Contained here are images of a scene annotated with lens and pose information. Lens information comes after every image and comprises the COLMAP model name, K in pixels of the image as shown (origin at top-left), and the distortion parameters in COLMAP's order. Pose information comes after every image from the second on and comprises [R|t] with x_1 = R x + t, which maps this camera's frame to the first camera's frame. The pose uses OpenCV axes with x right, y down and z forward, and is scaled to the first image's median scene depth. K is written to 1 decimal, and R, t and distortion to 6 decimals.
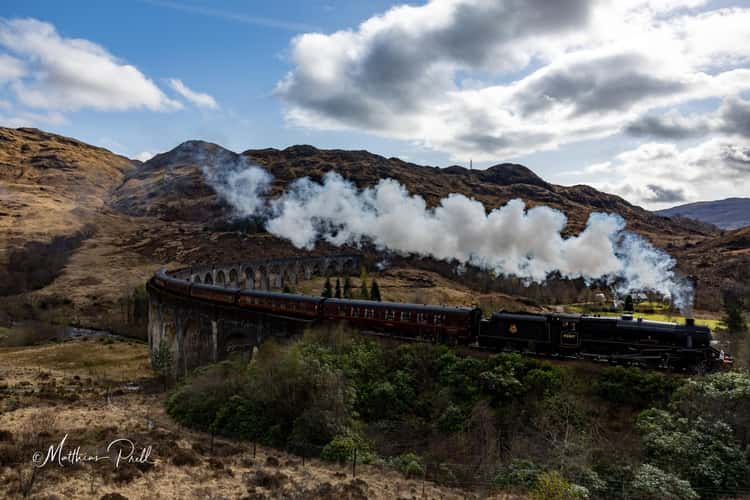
lens RADIAL K [[492.4, 0, 375.0], [0, 492.4, 250.0], [0, 0, 1]] dist [-0.000058, 0.000274]
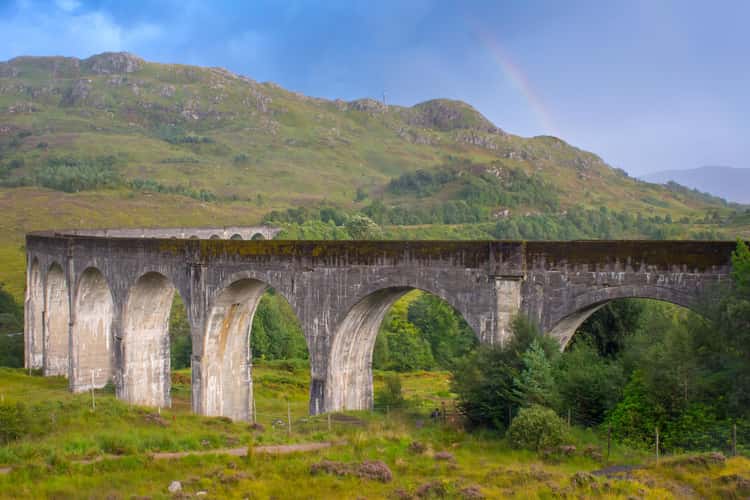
lens RADIAL K [[754.9, 0, 375.0], [0, 754.9, 250.0], [0, 0, 1]] dist [-0.005052, -0.001848]
pose [[0.976114, 0.001953, 0.217251, -0.109713], [-0.006396, 0.999784, 0.019752, 0.020013], [-0.217165, -0.020670, 0.975916, 0.071753]]
